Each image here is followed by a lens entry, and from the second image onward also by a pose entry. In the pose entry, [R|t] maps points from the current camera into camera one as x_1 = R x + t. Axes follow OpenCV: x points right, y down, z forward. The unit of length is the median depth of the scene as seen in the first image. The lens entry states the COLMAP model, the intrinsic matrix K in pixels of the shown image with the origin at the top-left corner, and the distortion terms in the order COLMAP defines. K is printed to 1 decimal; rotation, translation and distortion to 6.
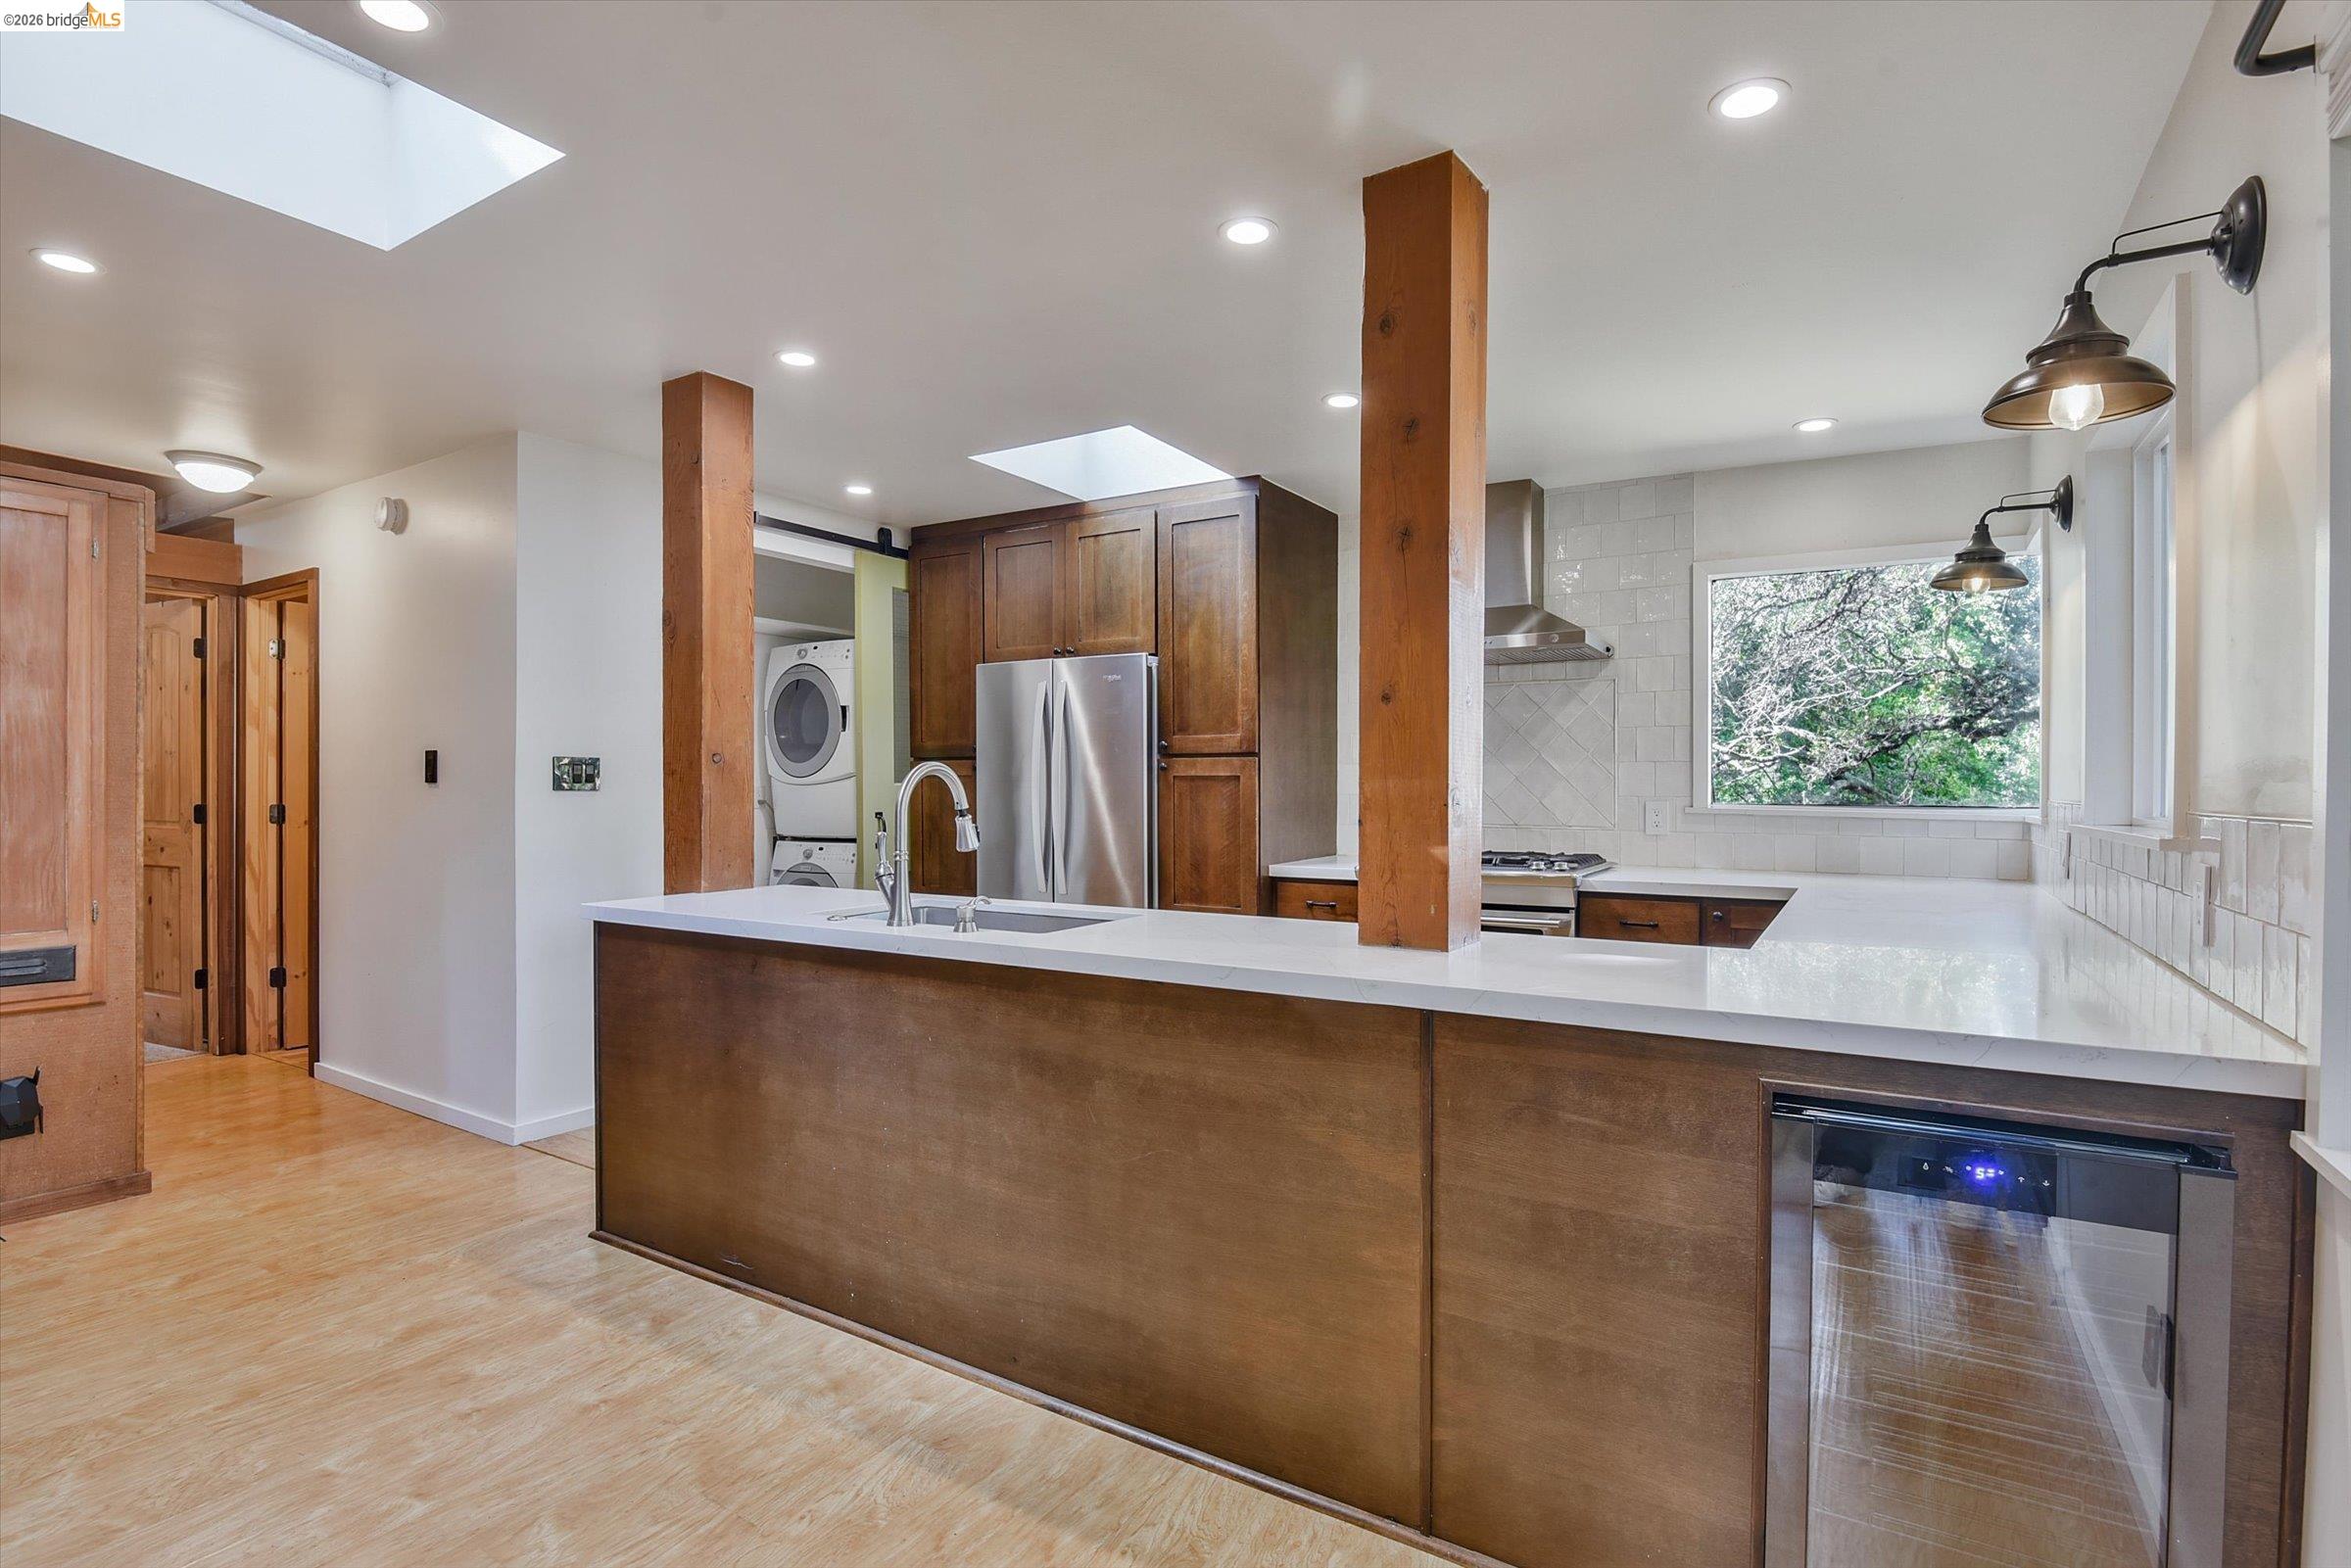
lens RADIAL K [[1136.7, 0, 1190.5], [0, 1136.7, 793.7], [0, 0, 1]] dist [-0.026135, -0.002558]
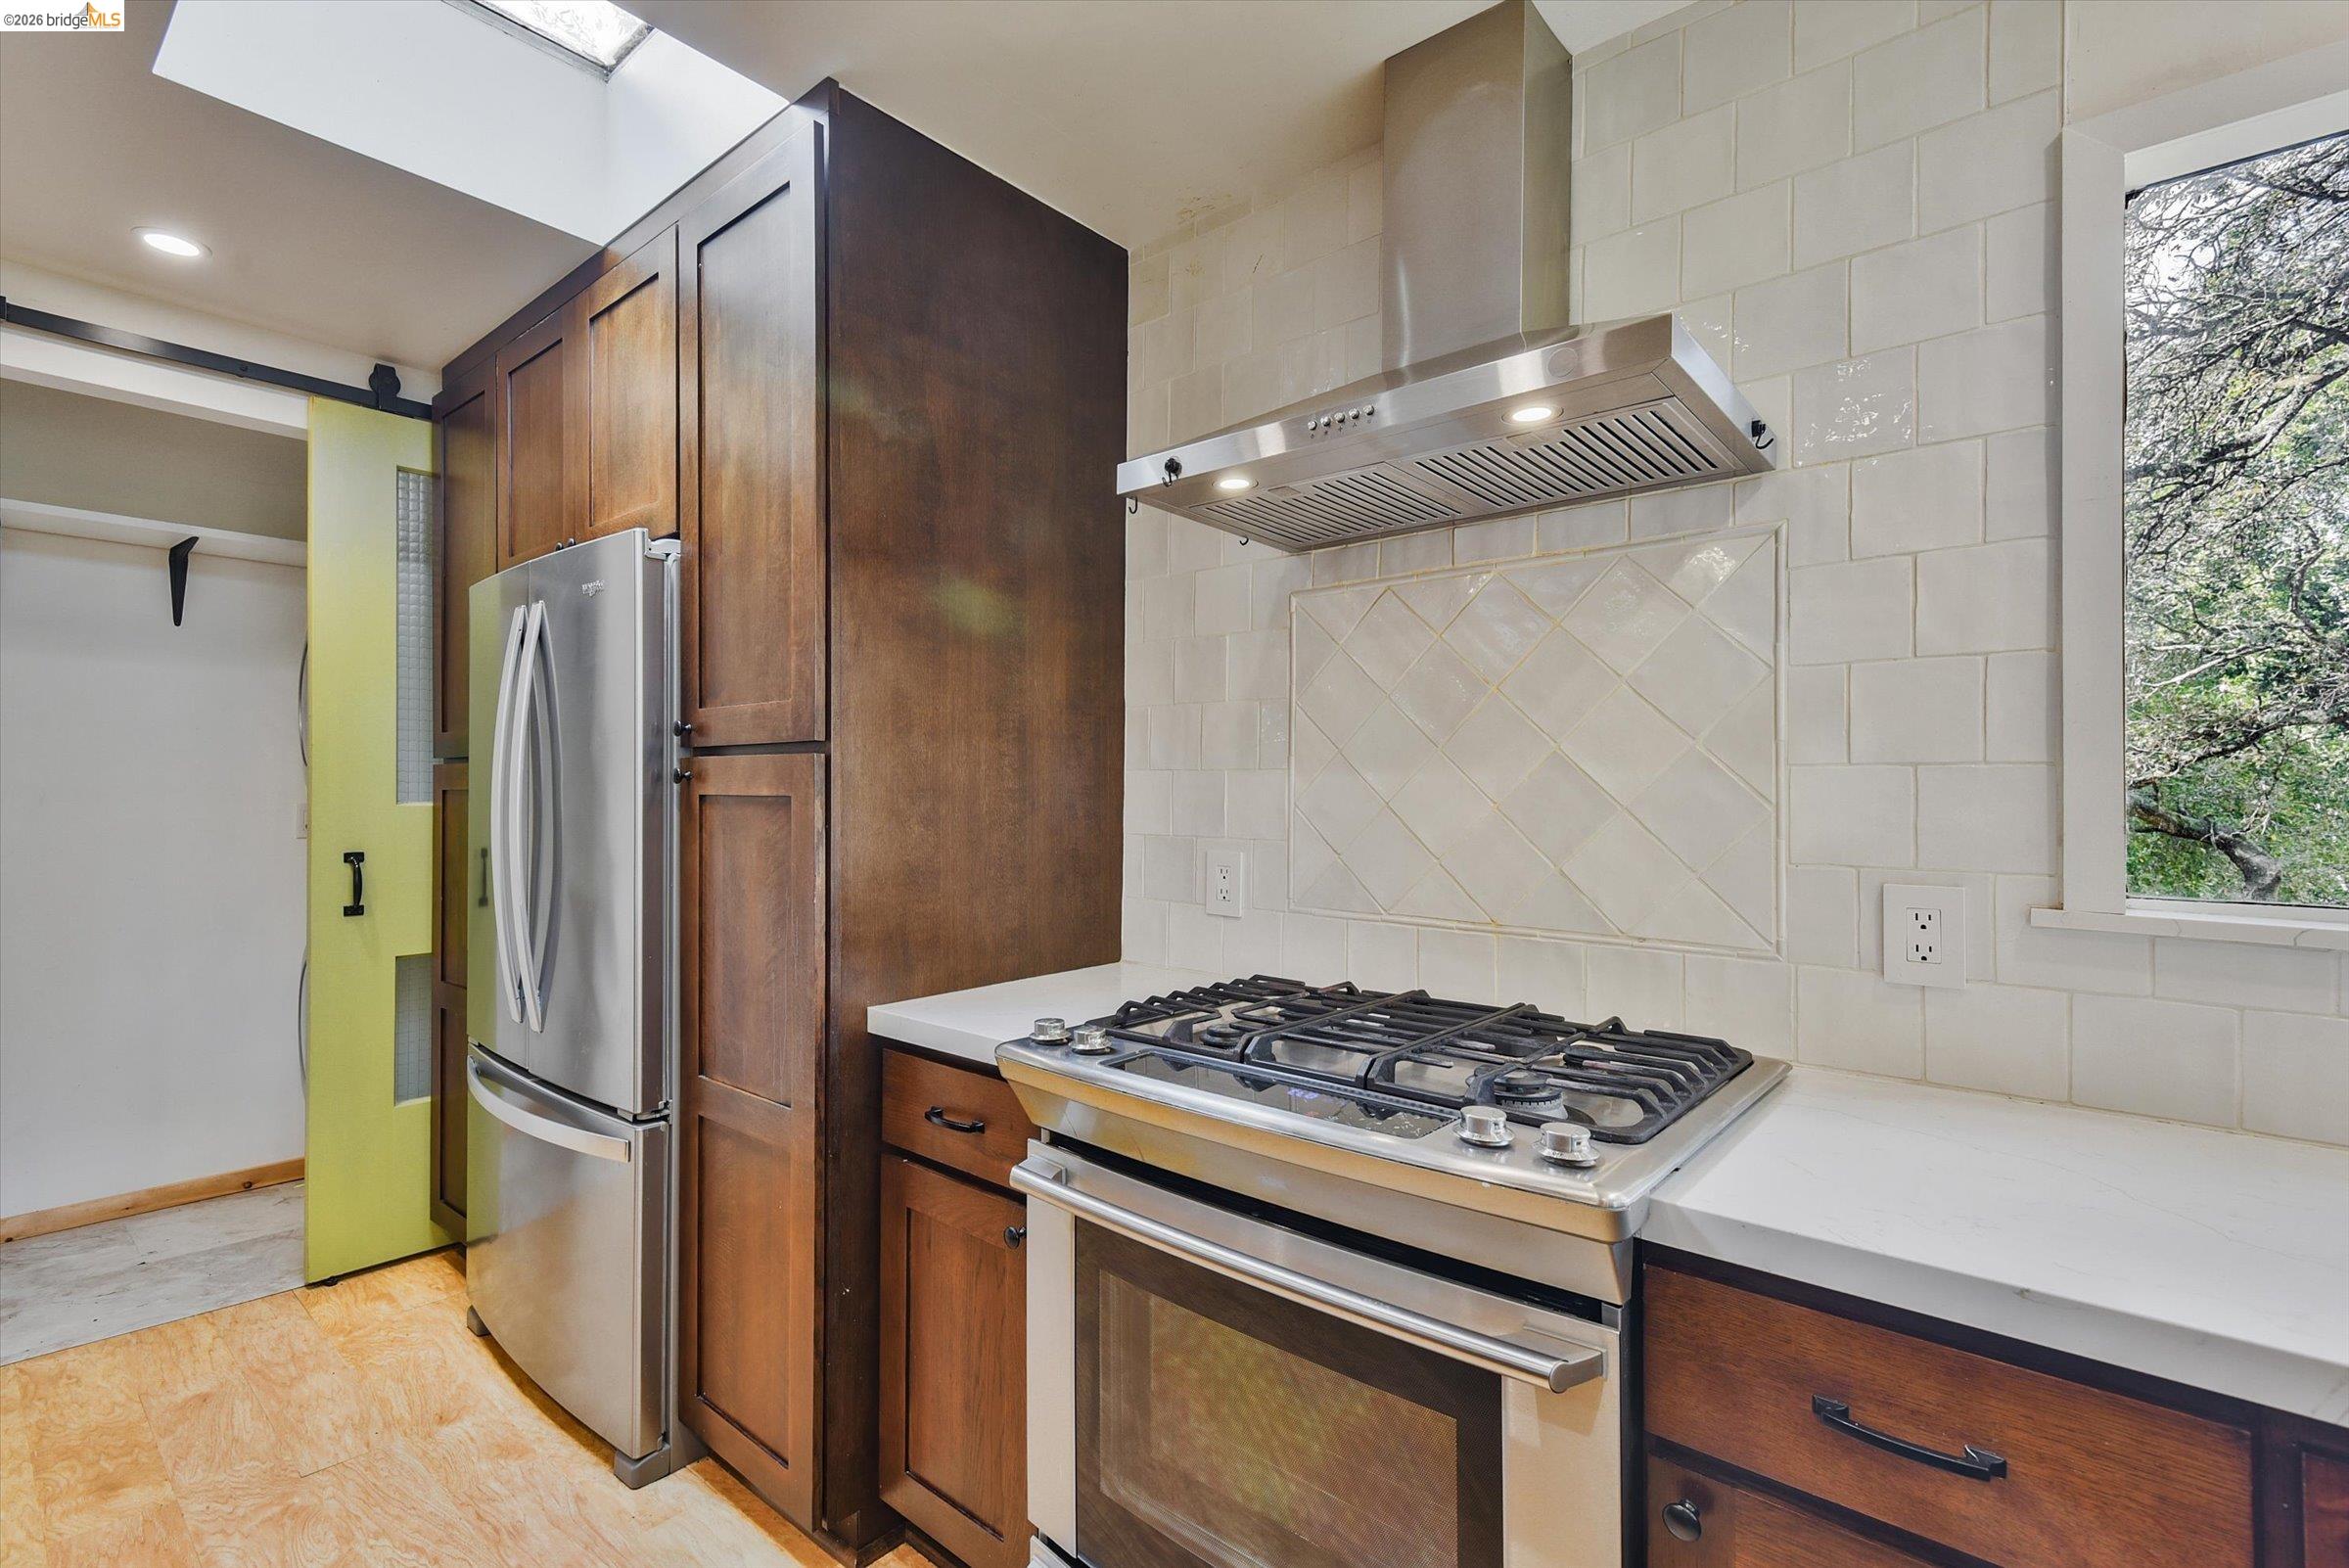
lens RADIAL K [[1055.7, 0, 1085.7], [0, 1055.7, 793.5], [0, 0, 1]] dist [0.010979, -0.003398]
pose [[0.980380, 0.005801, -0.197030, 0.307510], [-0.006774, 0.999968, -0.004265, -0.021650], [0.196999, 0.005516, 0.980388, 0.851520]]
